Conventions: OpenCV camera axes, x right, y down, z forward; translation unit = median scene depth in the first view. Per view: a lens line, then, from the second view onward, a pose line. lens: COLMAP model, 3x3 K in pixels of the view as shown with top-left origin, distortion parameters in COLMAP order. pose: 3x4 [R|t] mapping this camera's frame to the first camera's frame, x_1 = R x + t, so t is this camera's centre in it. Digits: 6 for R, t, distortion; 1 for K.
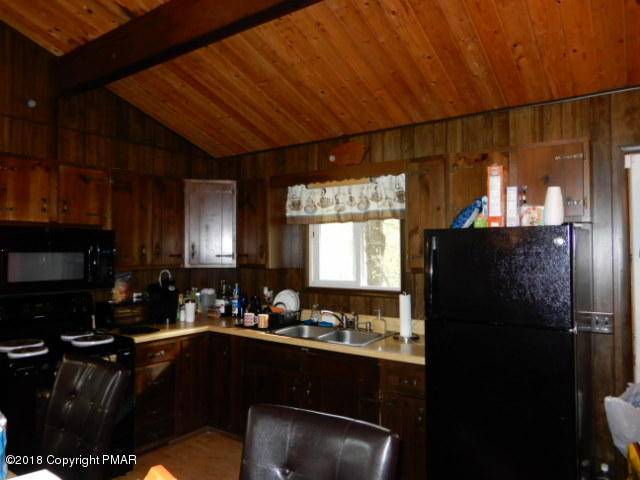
lens RADIAL K [[455.2, 0, 320.0], [0, 455.2, 240.0], [0, 0, 1]] dist [0.004528, 0.002573]
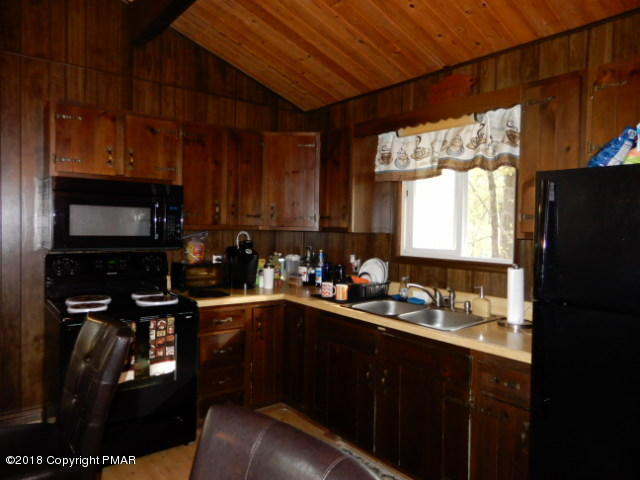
lens RADIAL K [[455.2, 0, 320.0], [0, 455.2, 240.0], [0, 0, 1]] dist [0.004528, 0.002573]
pose [[0.960299, 0.028775, -0.277484, 0.074477], [-0.013755, 0.998340, 0.055924, 0.031344], [0.278632, -0.049887, 0.959101, 0.166722]]
